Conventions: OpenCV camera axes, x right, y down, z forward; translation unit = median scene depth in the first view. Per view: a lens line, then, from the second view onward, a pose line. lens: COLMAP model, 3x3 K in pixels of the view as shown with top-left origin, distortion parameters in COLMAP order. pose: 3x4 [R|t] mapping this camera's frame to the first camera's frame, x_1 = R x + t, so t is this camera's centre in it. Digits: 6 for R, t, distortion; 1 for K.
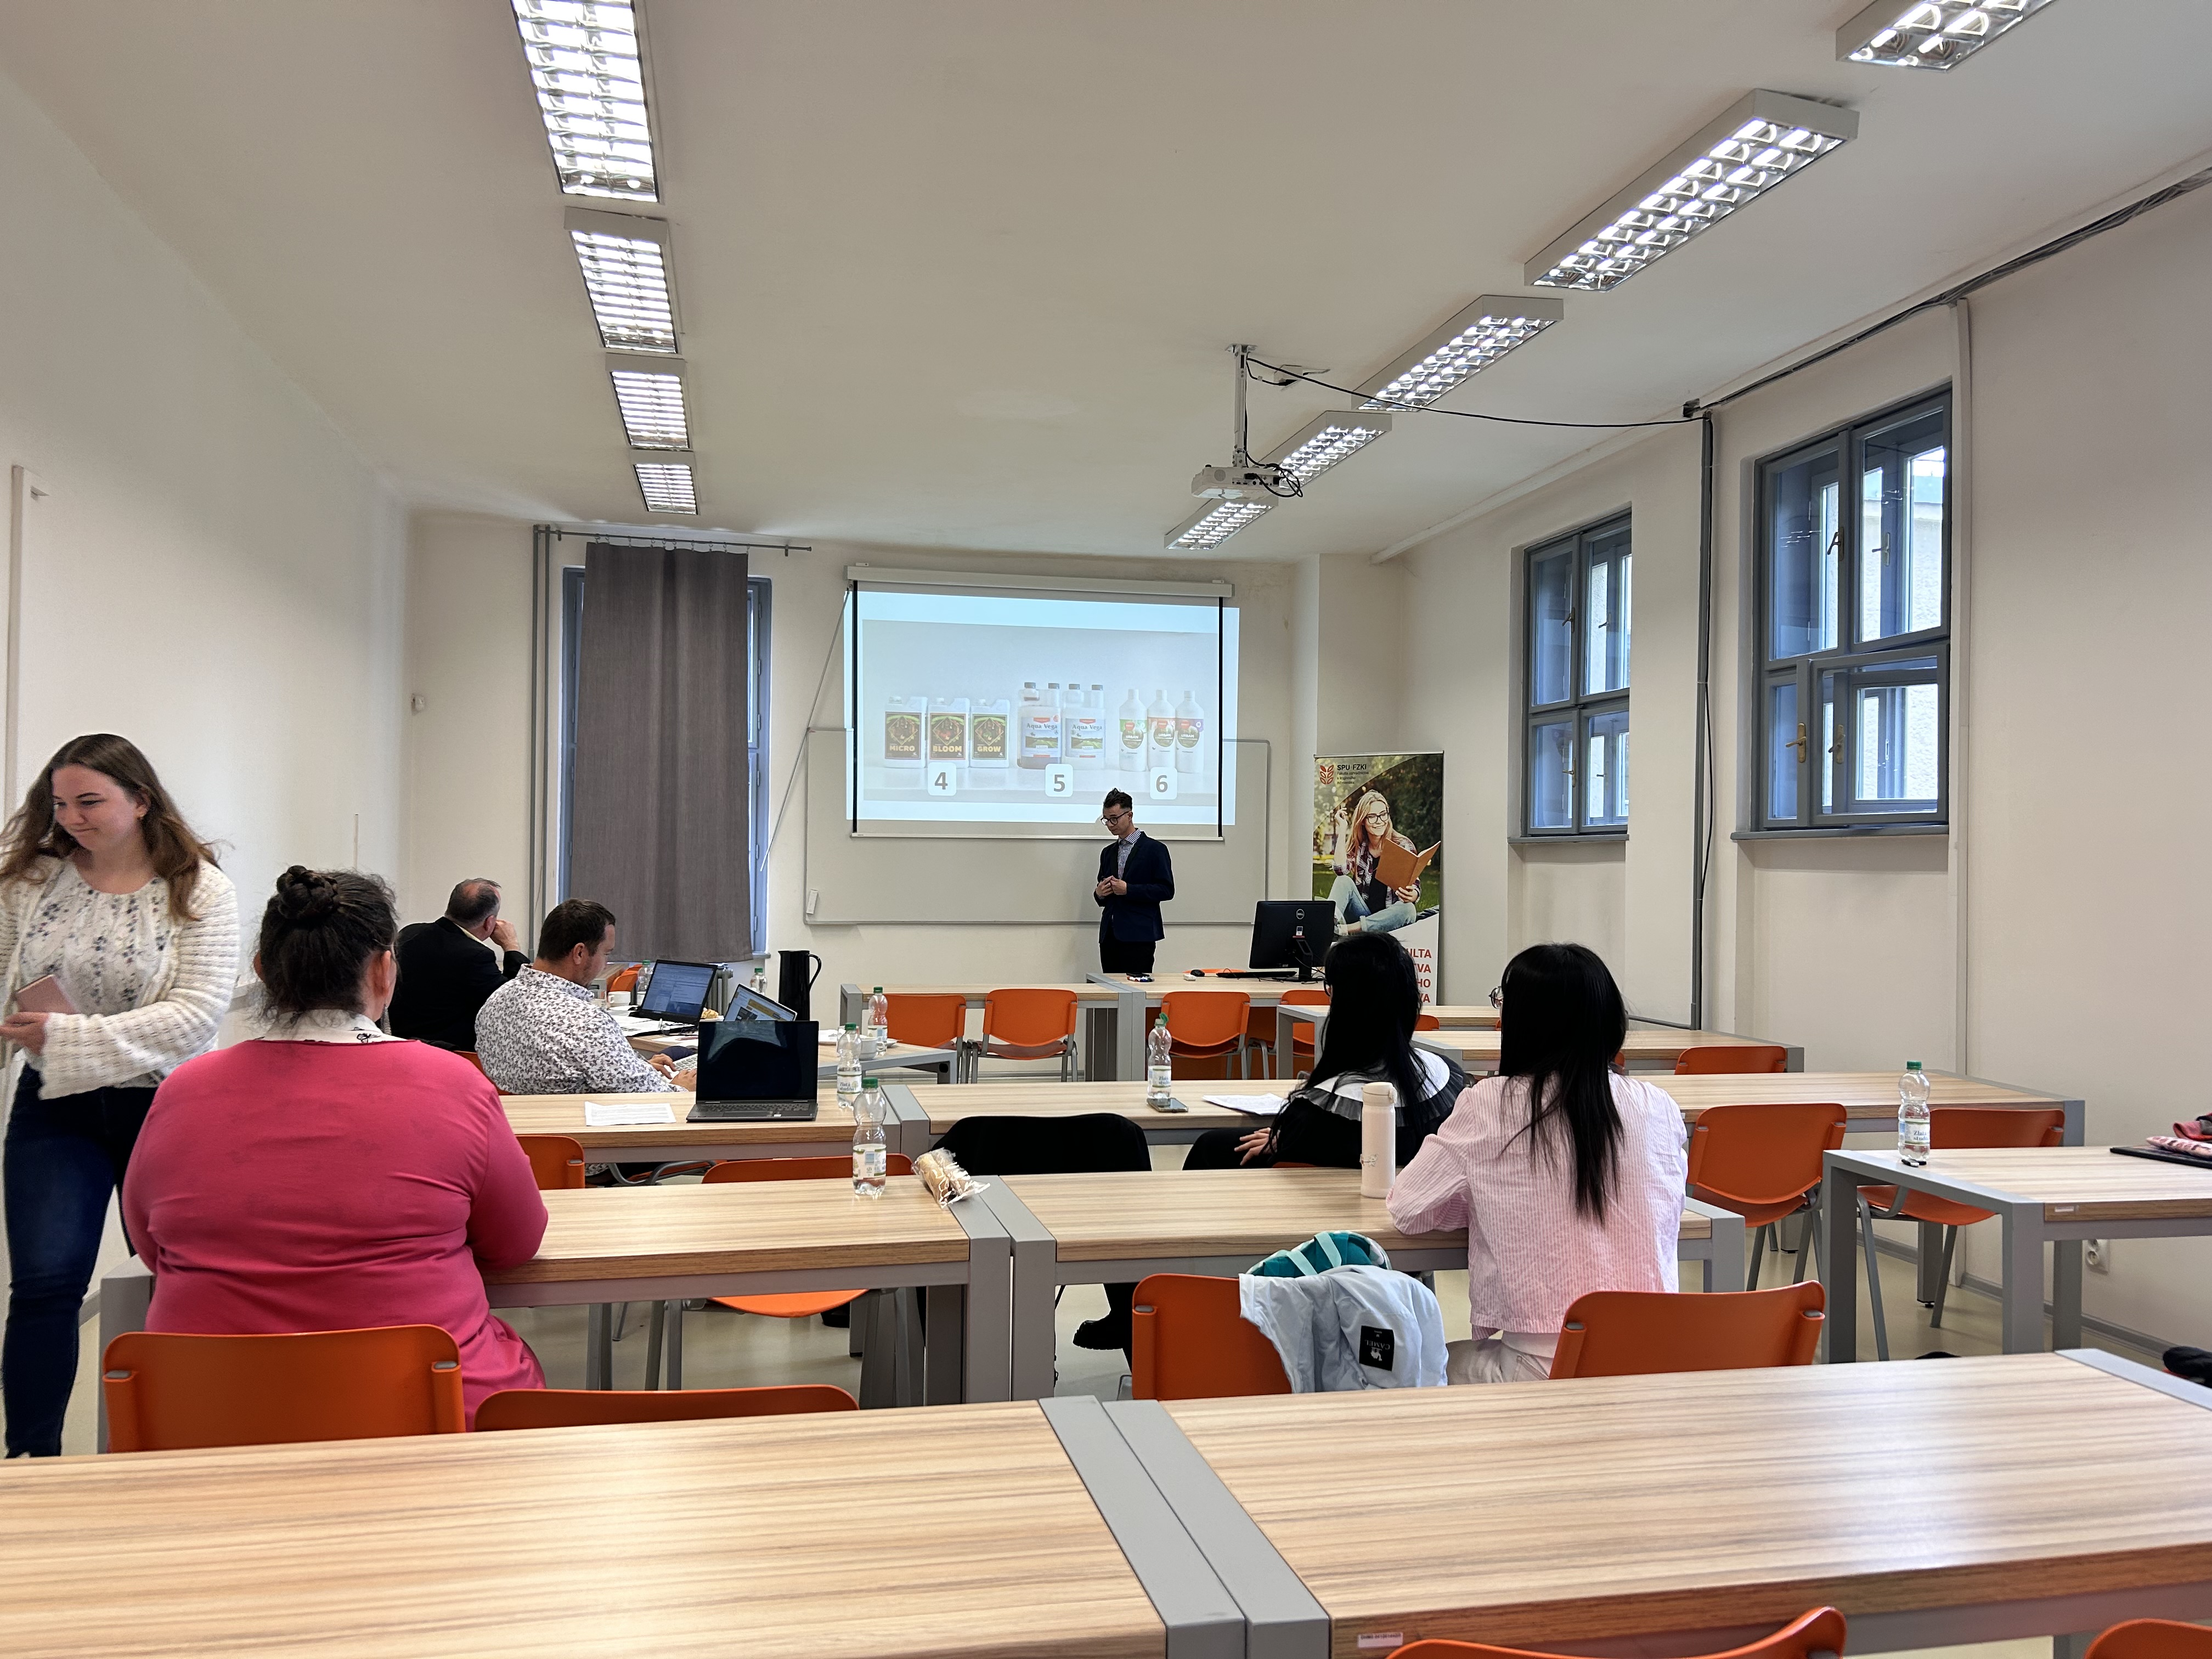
lens RADIAL K [[1685.2, 0, 1104.3], [0, 1685.2, 865.7], [0, 0, 1]] dist [0.078107, -0.151779]
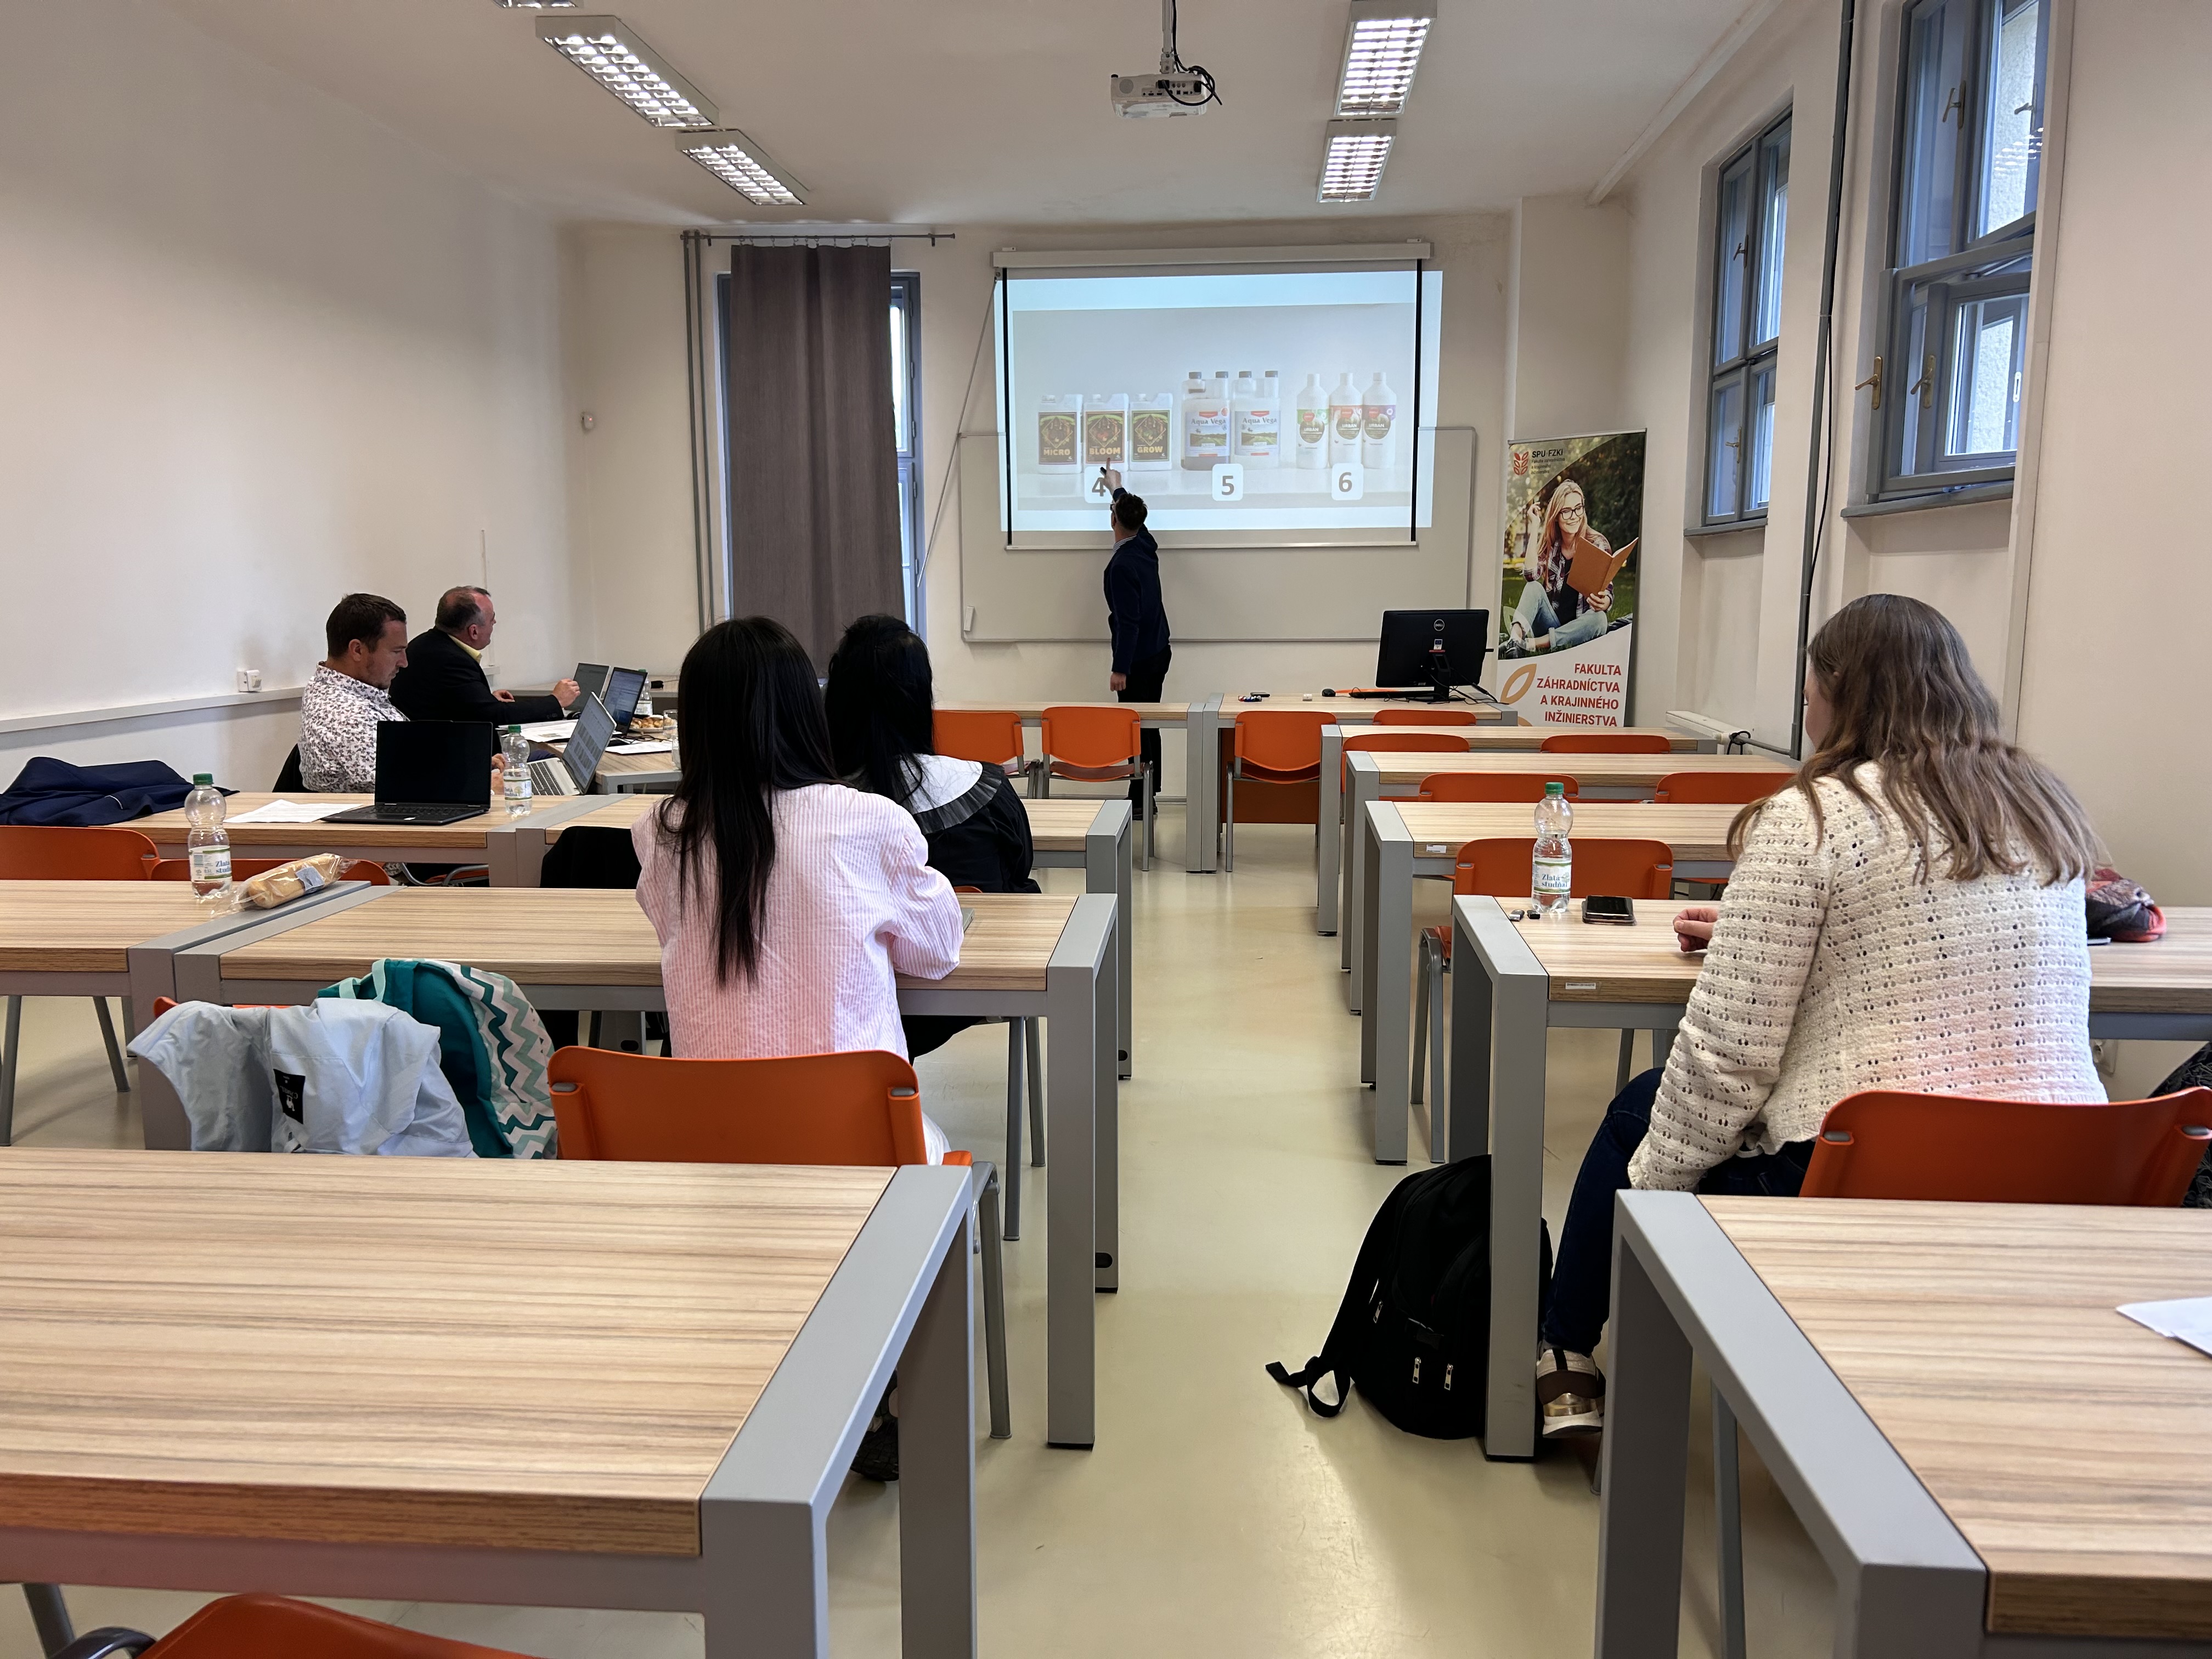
lens RADIAL K [[1685.2, 0, 1104.3], [0, 1685.2, 865.7], [0, 0, 1]] dist [0.078107, -0.151779]
pose [[0.956377, 0.033119, -0.290253, 0.193812], [0.013041, 0.987722, 0.155673, 0.011963], [0.291845, -0.152668, 0.944203, 0.085685]]
